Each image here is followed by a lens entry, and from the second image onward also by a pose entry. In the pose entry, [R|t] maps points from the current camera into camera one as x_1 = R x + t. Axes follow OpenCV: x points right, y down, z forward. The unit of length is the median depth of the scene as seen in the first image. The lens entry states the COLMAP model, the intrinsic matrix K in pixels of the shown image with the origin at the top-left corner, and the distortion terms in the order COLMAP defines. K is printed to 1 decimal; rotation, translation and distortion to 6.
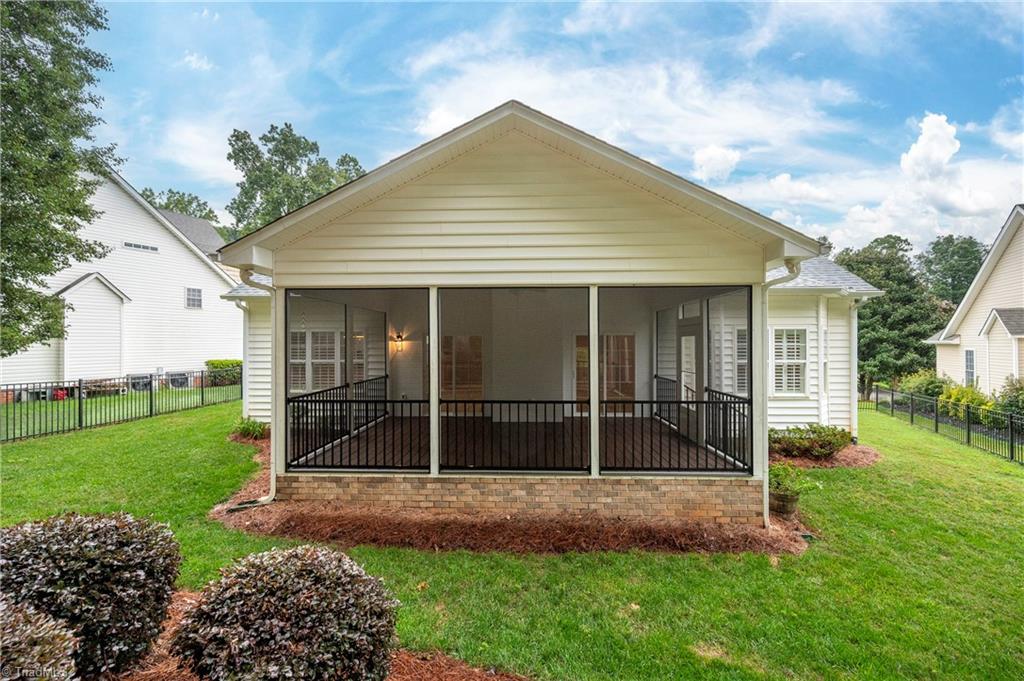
lens RADIAL K [[399.5, 0, 512.0], [0, 399.5, 340.5], [0, 0, 1]] dist [-0.000642, 0.000181]
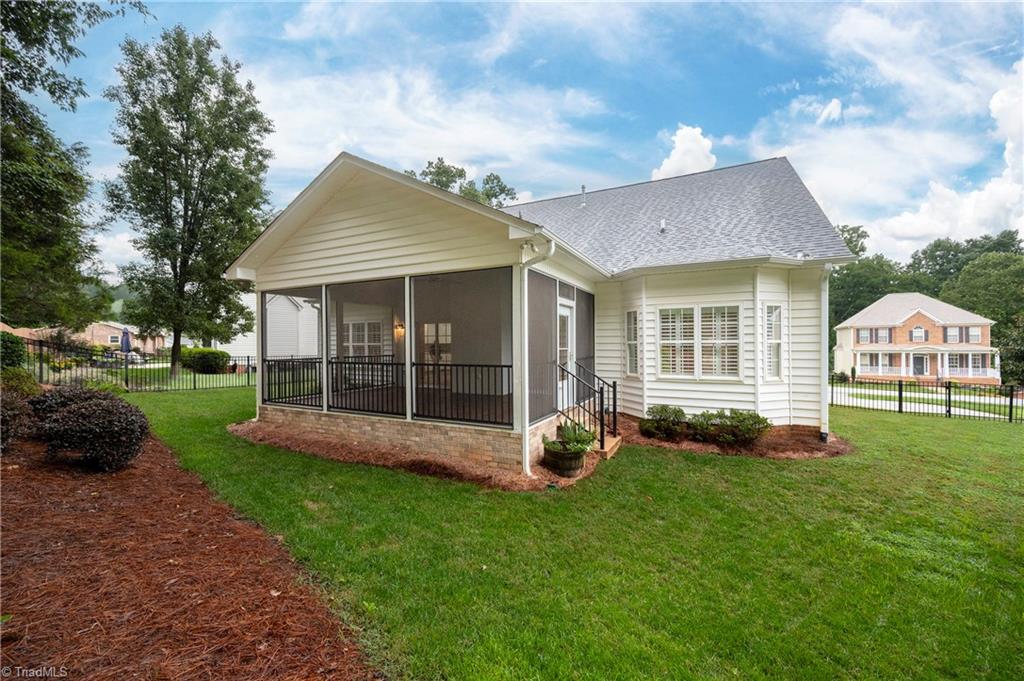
lens RADIAL K [[399.5, 0, 512.0], [0, 399.5, 340.5], [0, 0, 1]] dist [-0.000642, 0.000181]
pose [[0.909769, -0.005303, -0.415081, 0.643788], [0.005419, 0.999985, -0.000899, 0.048055], [0.415080, -0.001431, 0.909784, -0.036339]]
